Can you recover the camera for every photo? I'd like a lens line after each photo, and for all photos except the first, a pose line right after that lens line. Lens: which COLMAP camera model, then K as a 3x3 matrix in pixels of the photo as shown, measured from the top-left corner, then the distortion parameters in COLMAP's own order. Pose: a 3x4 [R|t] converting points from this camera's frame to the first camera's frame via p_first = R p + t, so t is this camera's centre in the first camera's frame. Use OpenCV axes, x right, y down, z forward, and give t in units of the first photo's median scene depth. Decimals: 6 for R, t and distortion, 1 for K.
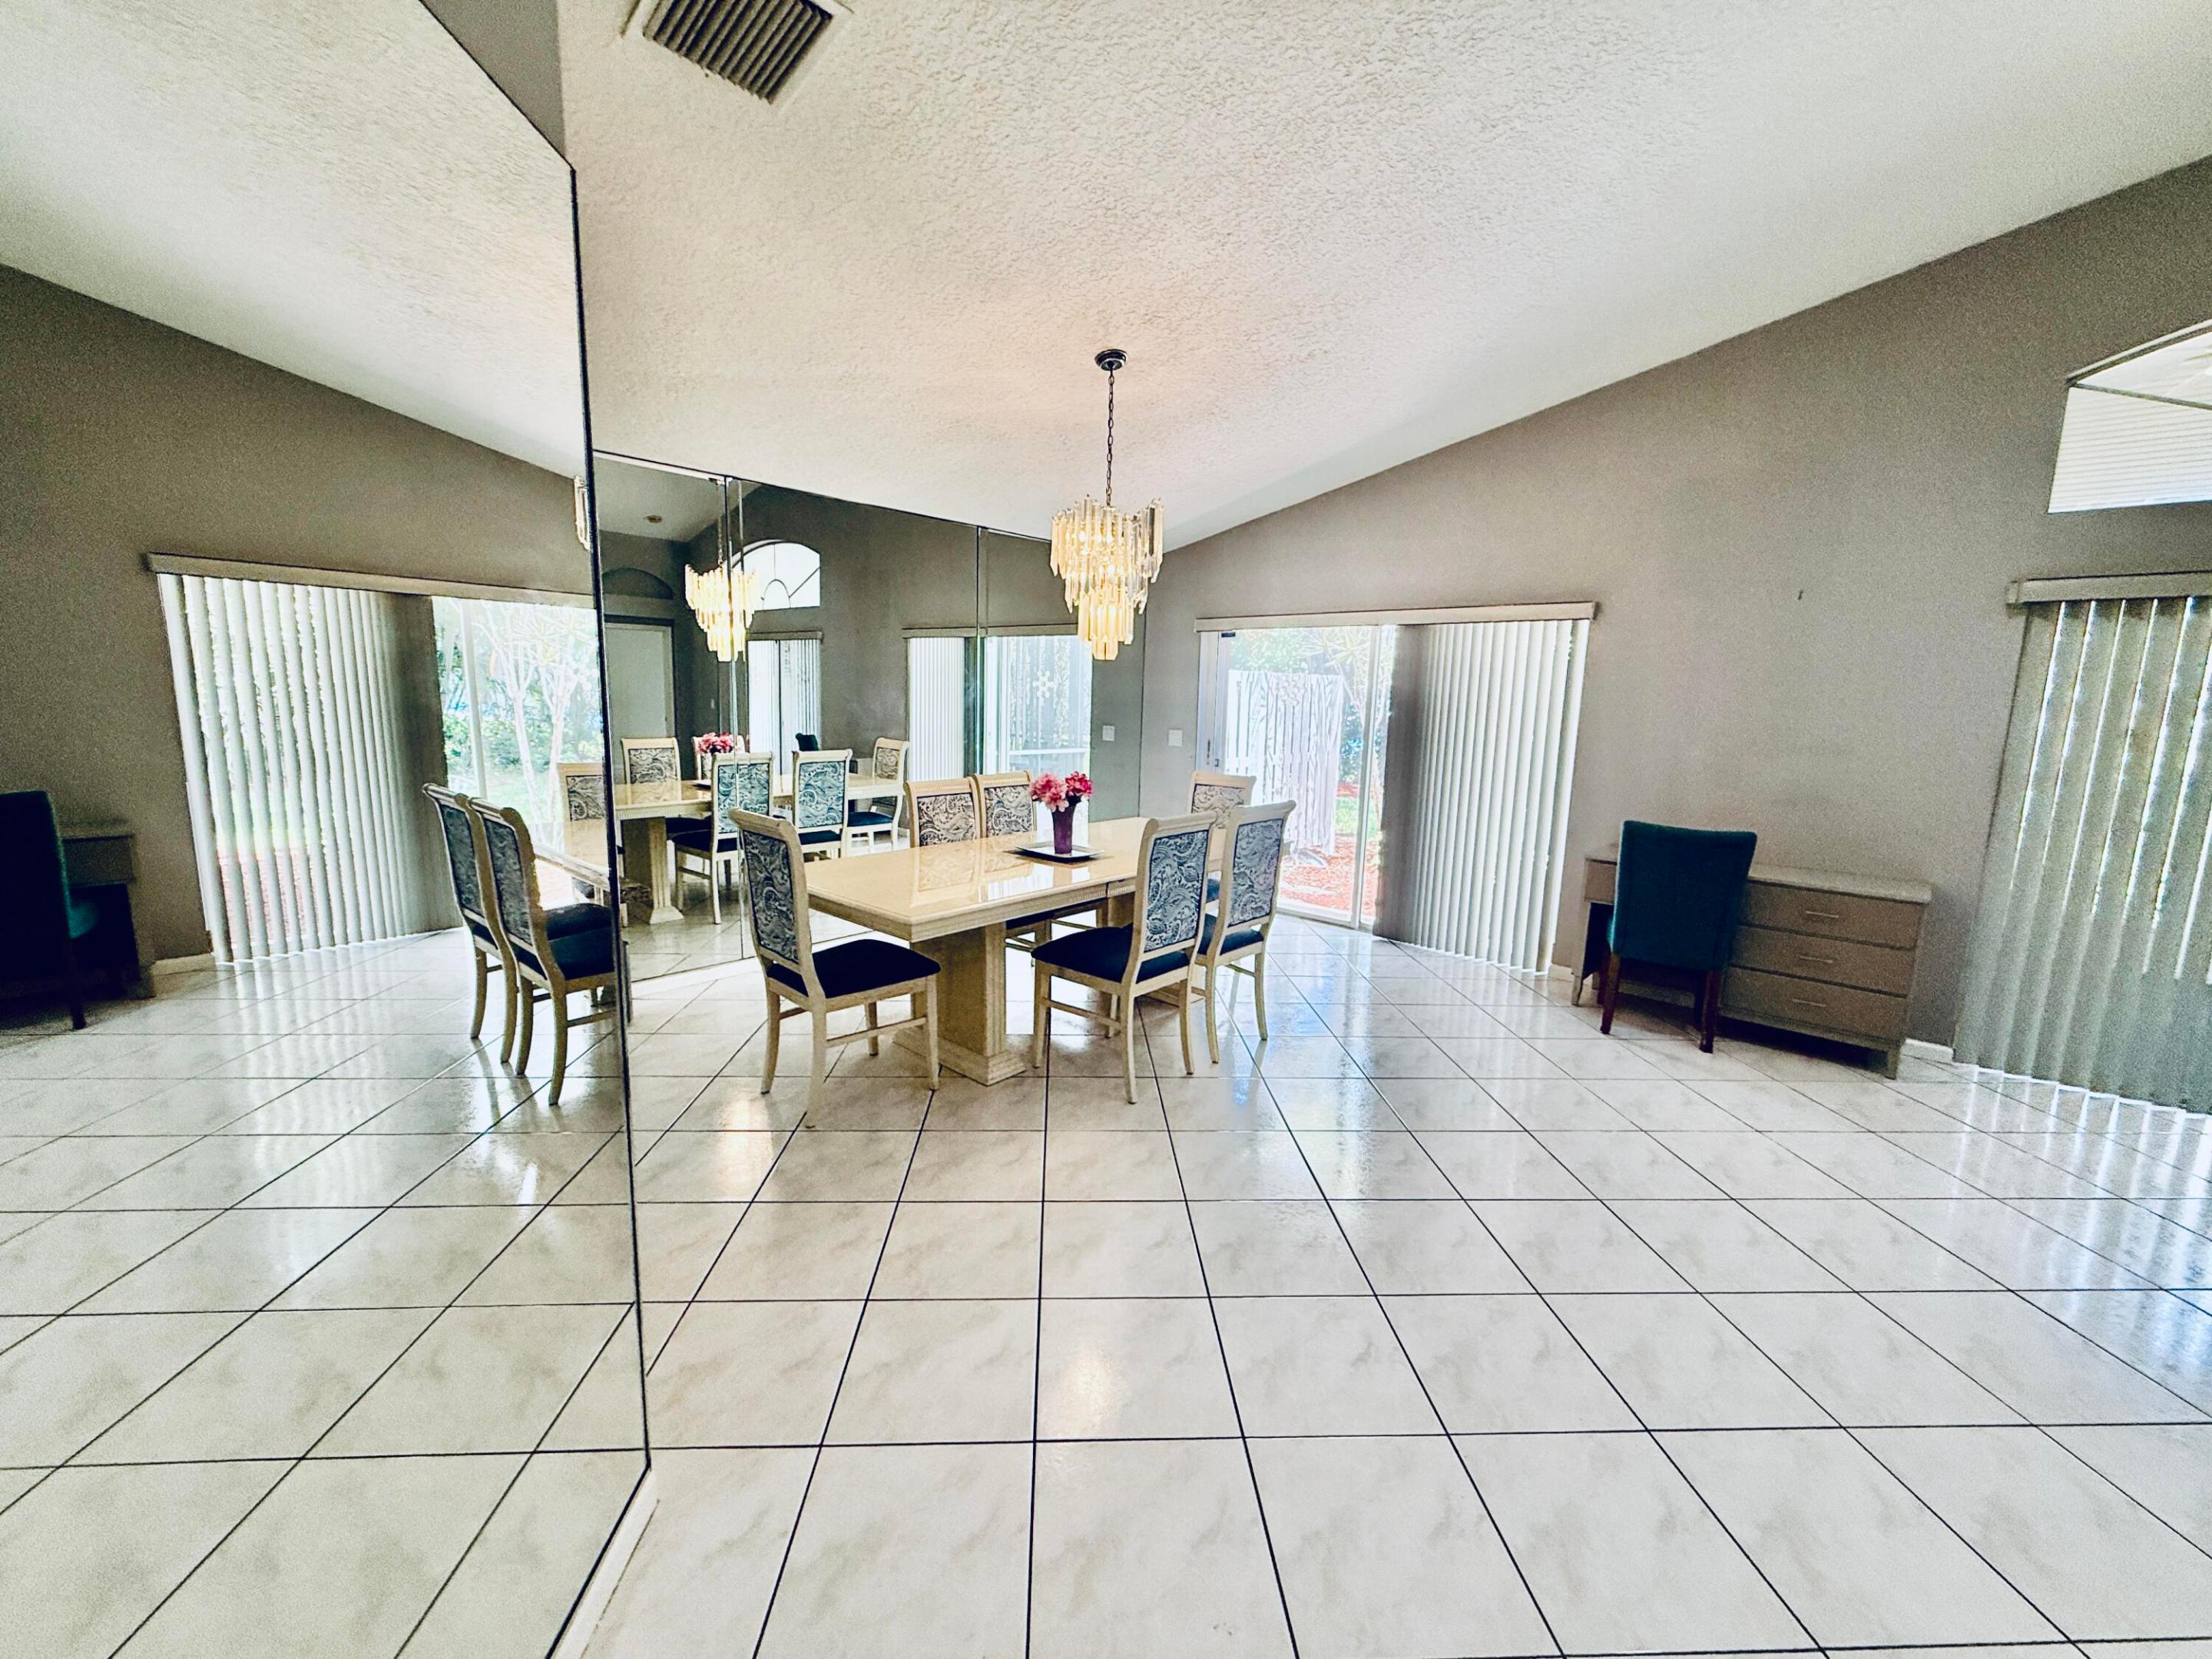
lens RADIAL K [[874.4, 0, 1097.4], [0, 874.4, 827.1], [0, 0, 1]] dist [-0.004982, 0.000156]
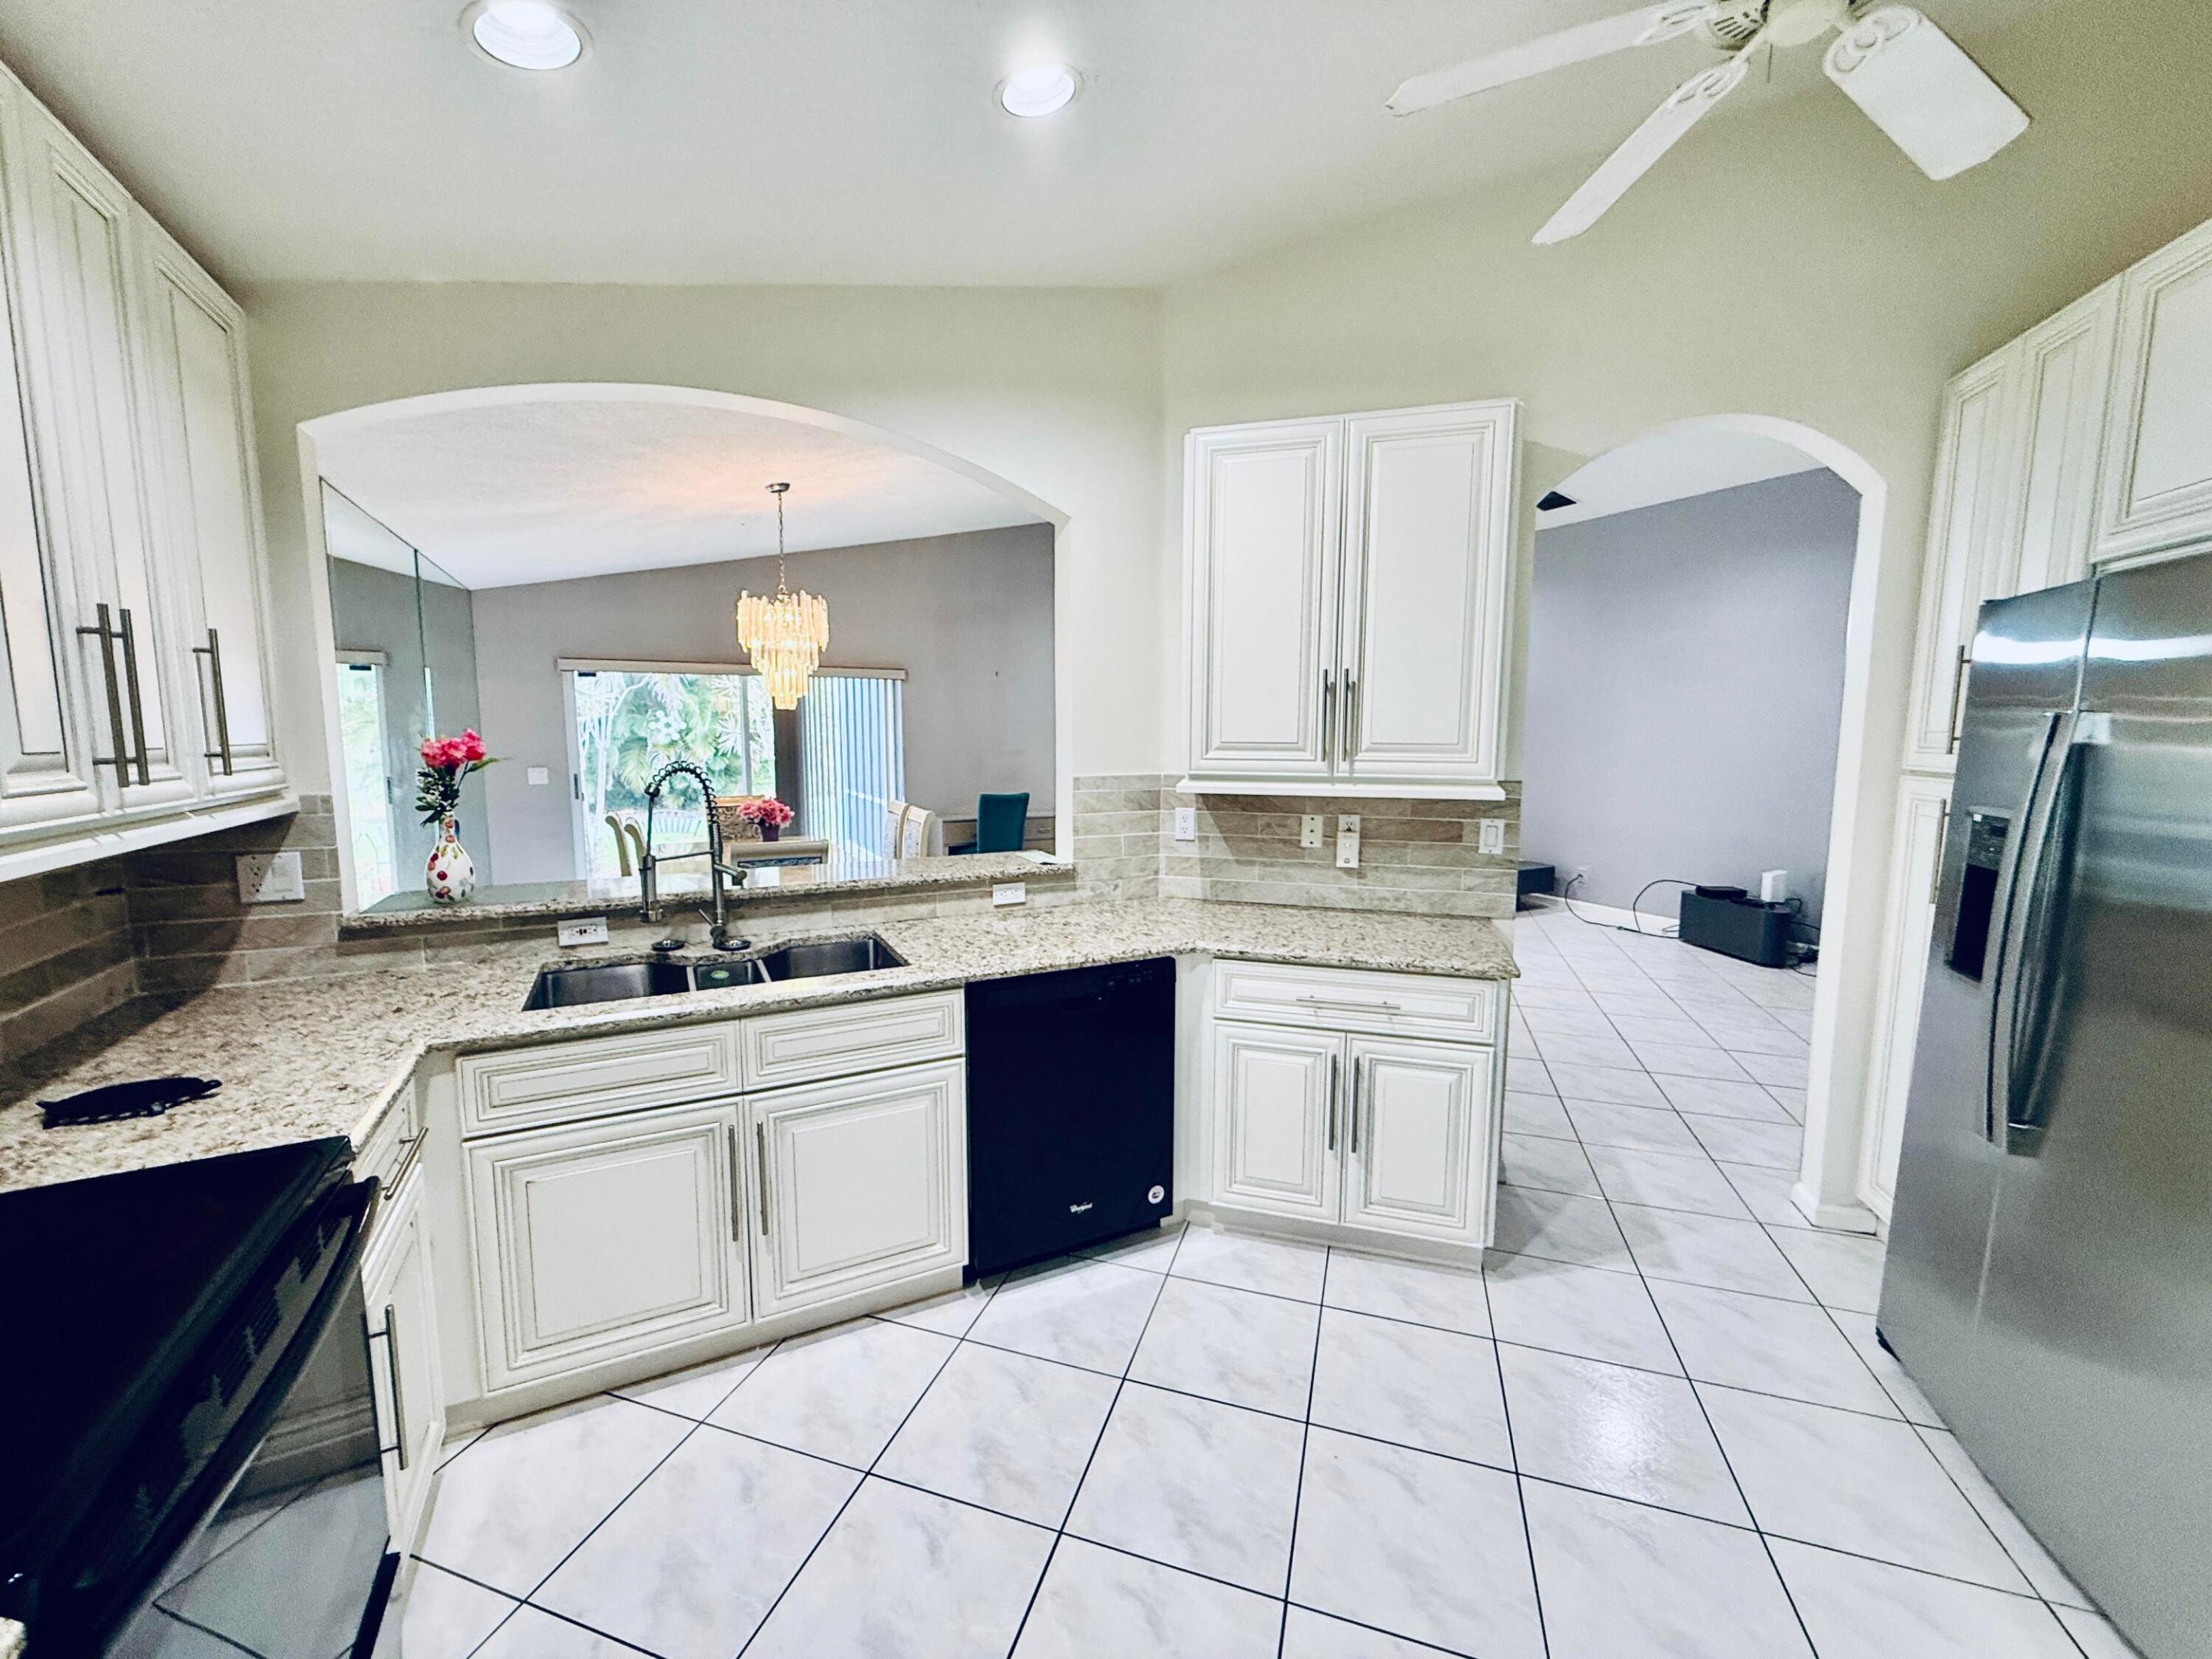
lens RADIAL K [[882.6, 0, 1100.5], [0, 882.6, 826.8], [0, 0, 1]] dist [0.000255, 0.000350]
pose [[0.359993, -0.123163, 0.924790, -1.077341], [0.152341, 0.985704, 0.071974, -0.034837], [-0.920433, 0.114973, 0.373609, 0.082428]]
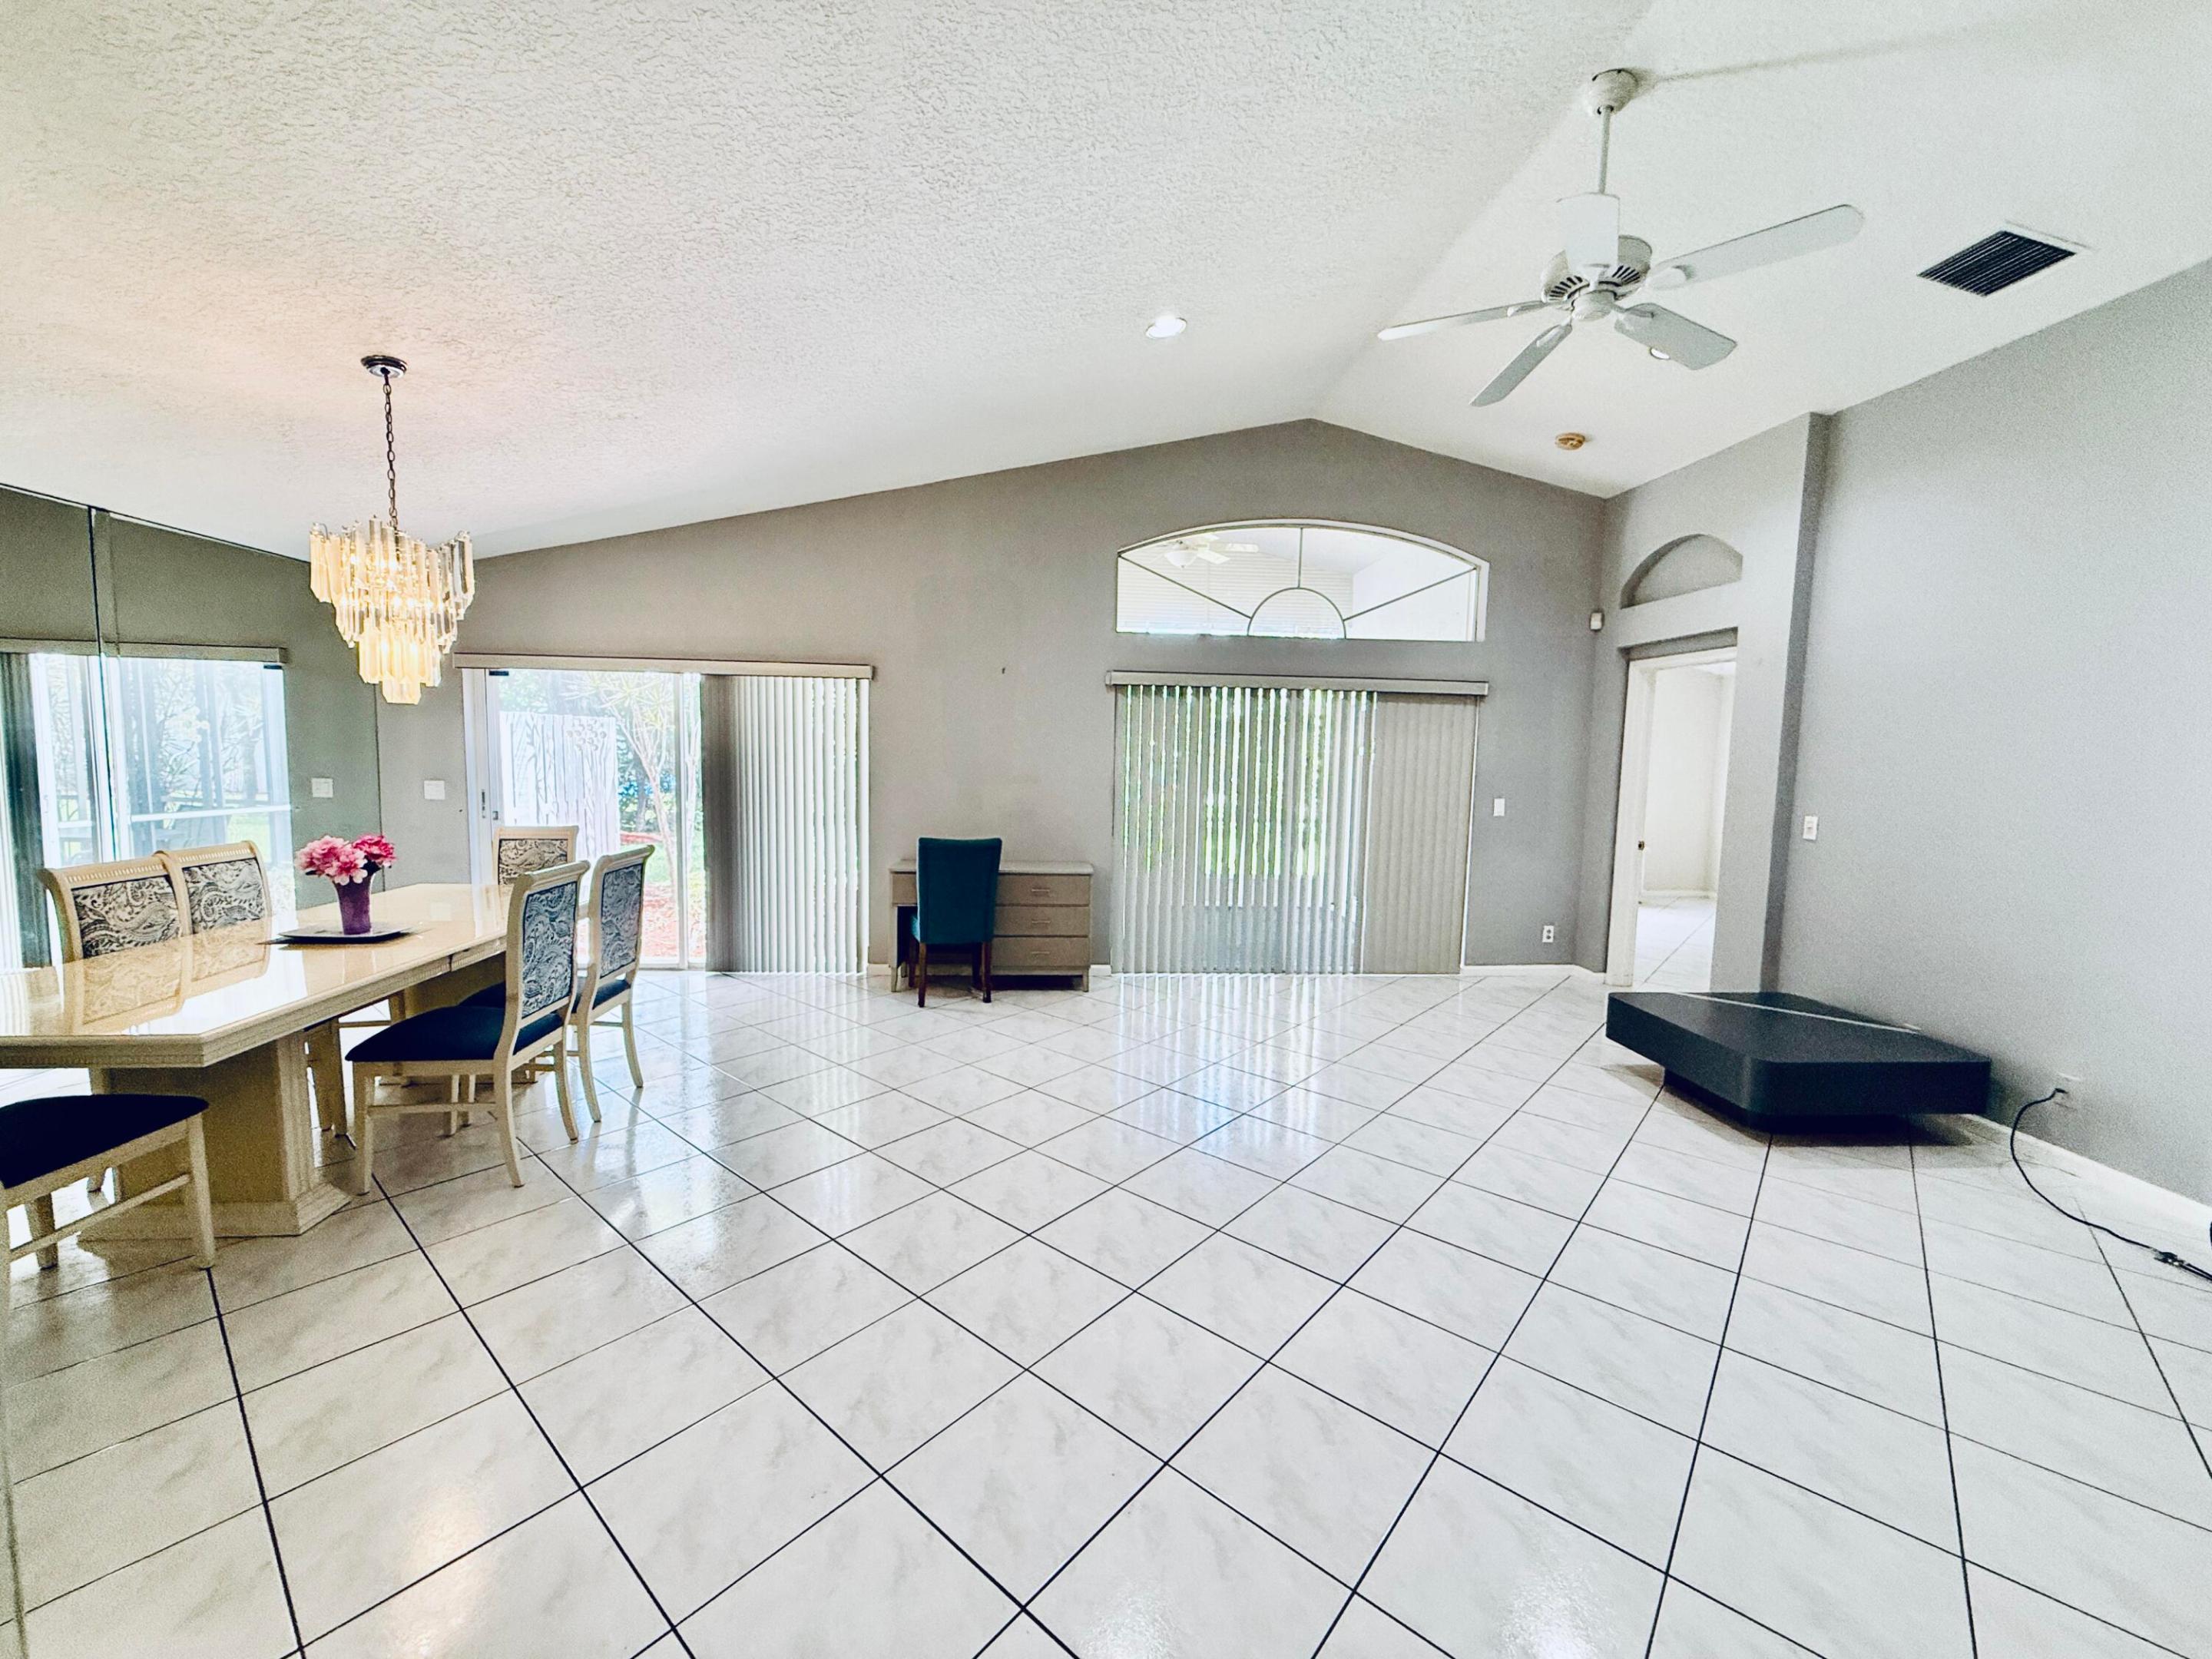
lens RADIAL K [[874.4, 0, 1097.4], [0, 874.4, 827.1], [0, 0, 1]] dist [-0.004982, 0.000156]
pose [[0.685397, -0.073680, 0.724432, -0.152627], [0.106059, 0.994360, 0.000790, 0.003142], [-0.720404, 0.076291, 0.689346, -0.083074]]
